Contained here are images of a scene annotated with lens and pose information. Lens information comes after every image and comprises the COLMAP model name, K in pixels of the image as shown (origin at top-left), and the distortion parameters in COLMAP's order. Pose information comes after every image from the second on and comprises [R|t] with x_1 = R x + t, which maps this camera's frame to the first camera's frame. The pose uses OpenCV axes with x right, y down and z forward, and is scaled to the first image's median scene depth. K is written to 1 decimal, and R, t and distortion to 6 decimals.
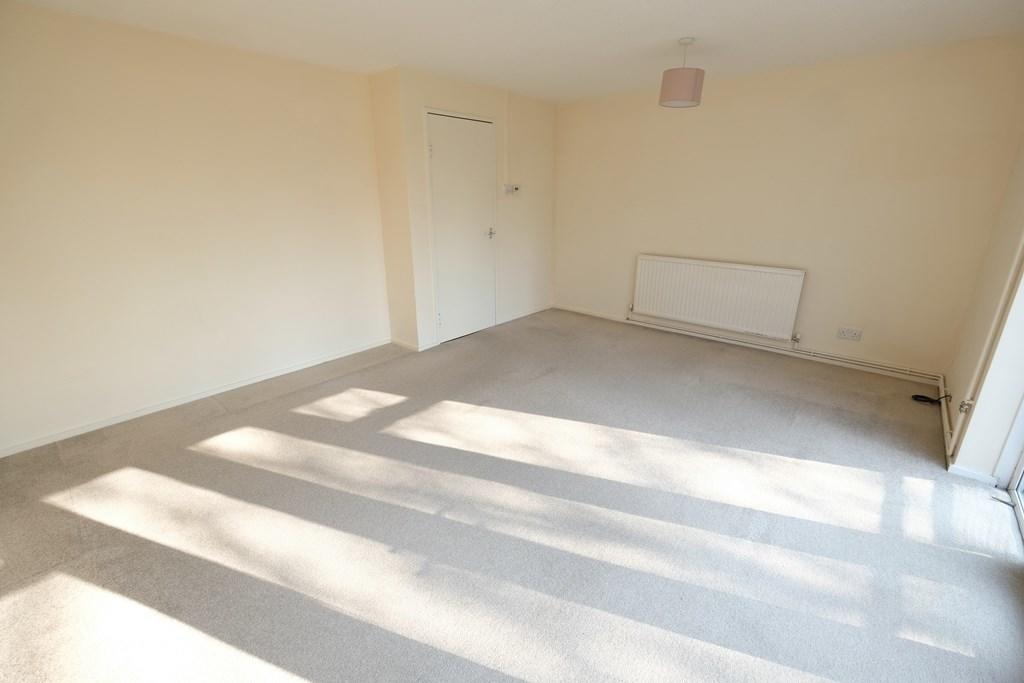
lens RADIAL K [[443.7, 0, 511.2], [0, 443.7, 337.6], [0, 0, 1]] dist [-0.002479, 0.000368]
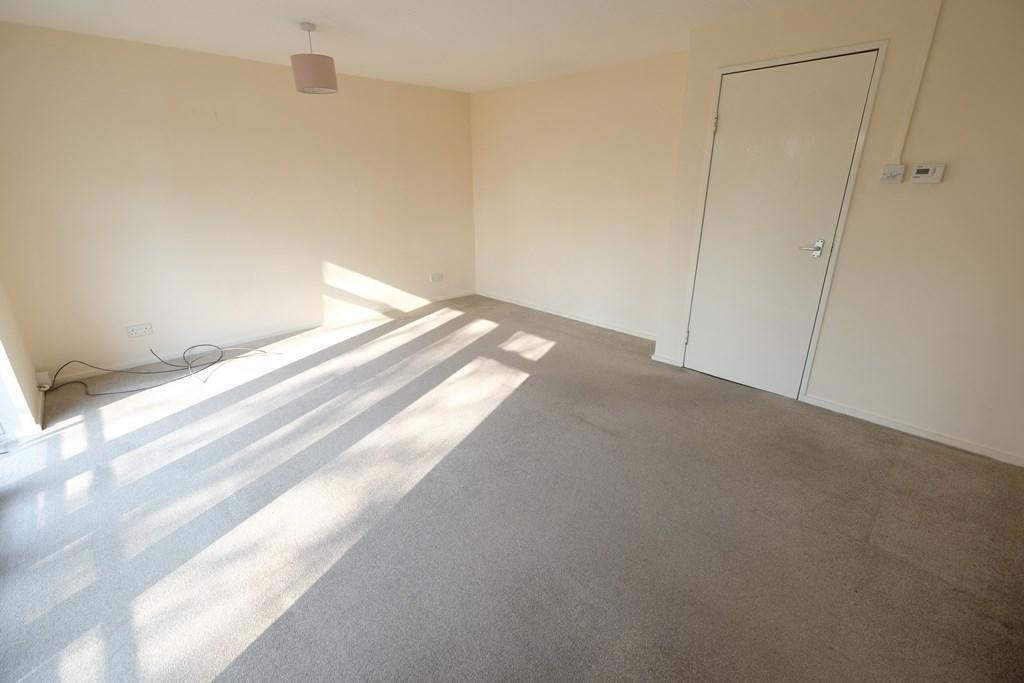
lens RADIAL K [[443.7, 0, 511.2], [0, 443.7, 337.6], [0, 0, 1]] dist [-0.002479, 0.000368]
pose [[-0.092314, 0.337525, -0.936779, 0.912138], [-0.307206, 0.885247, 0.349231, -0.329529], [0.947155, 0.320024, 0.021969, 0.996772]]
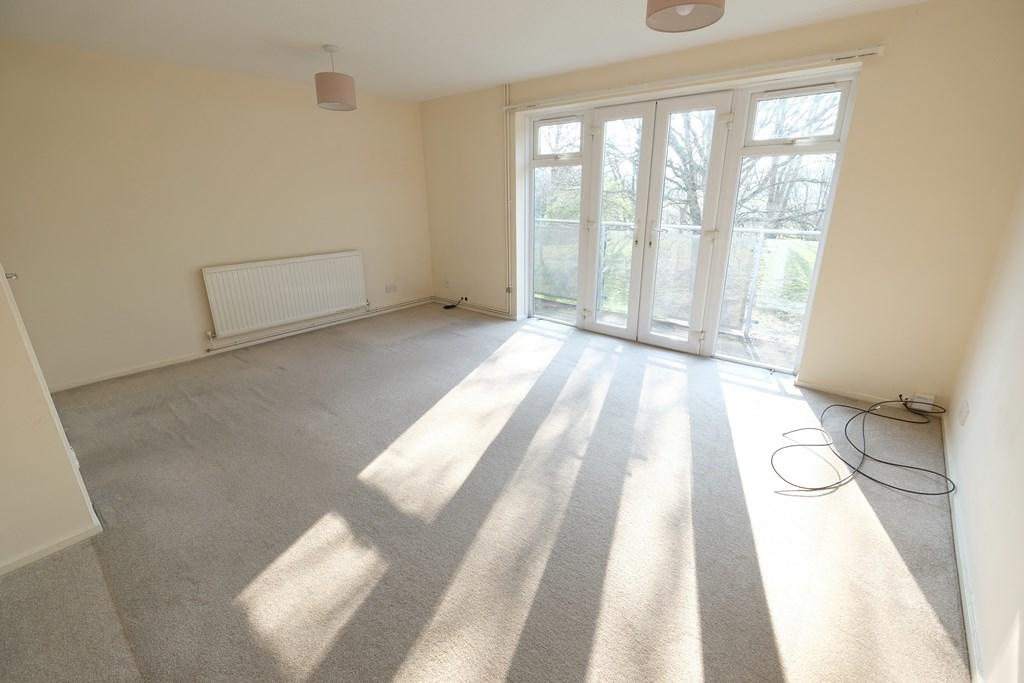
lens RADIAL K [[443.7, 0, 511.2], [0, 443.7, 337.6], [0, 0, 1]] dist [-0.002479, 0.000368]
pose [[-0.007248, -0.314459, 0.949243, -0.842937], [0.322146, 0.897926, 0.299919, -0.217285], [-0.946662, 0.307969, 0.094794, 0.688646]]
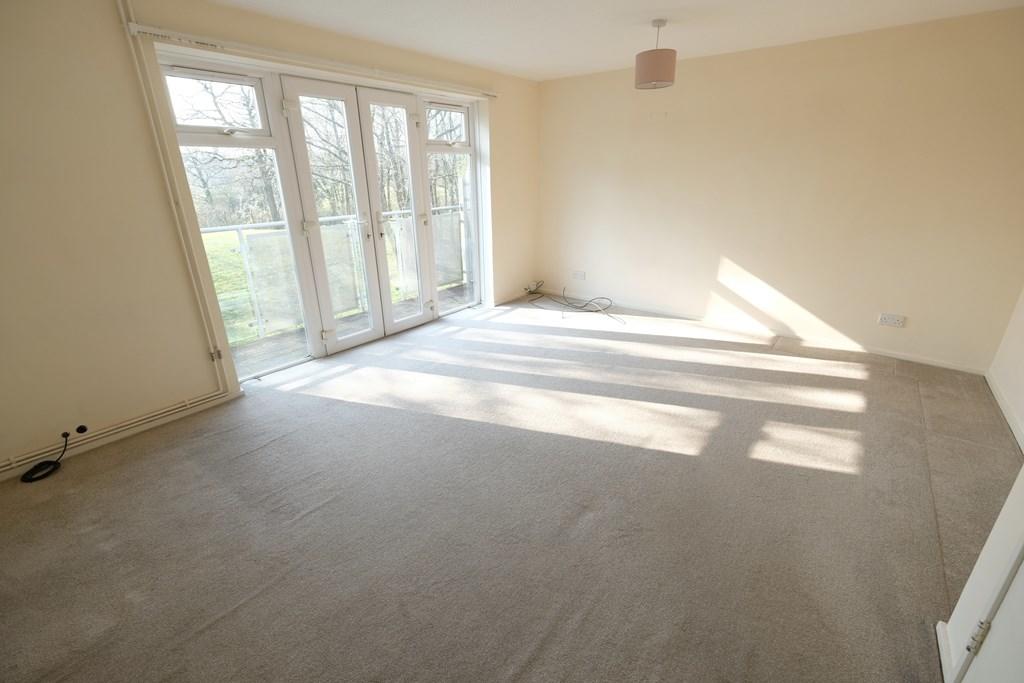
lens RADIAL K [[443.7, 0, 511.2], [0, 443.7, 337.6], [0, 0, 1]] dist [-0.002479, 0.000368]
pose [[-0.998945, 0.030085, -0.034684, 0.198074], [0.001832, 0.780923, 0.624624, -0.527308], [0.045878, 0.623902, -0.780155, 1.588013]]
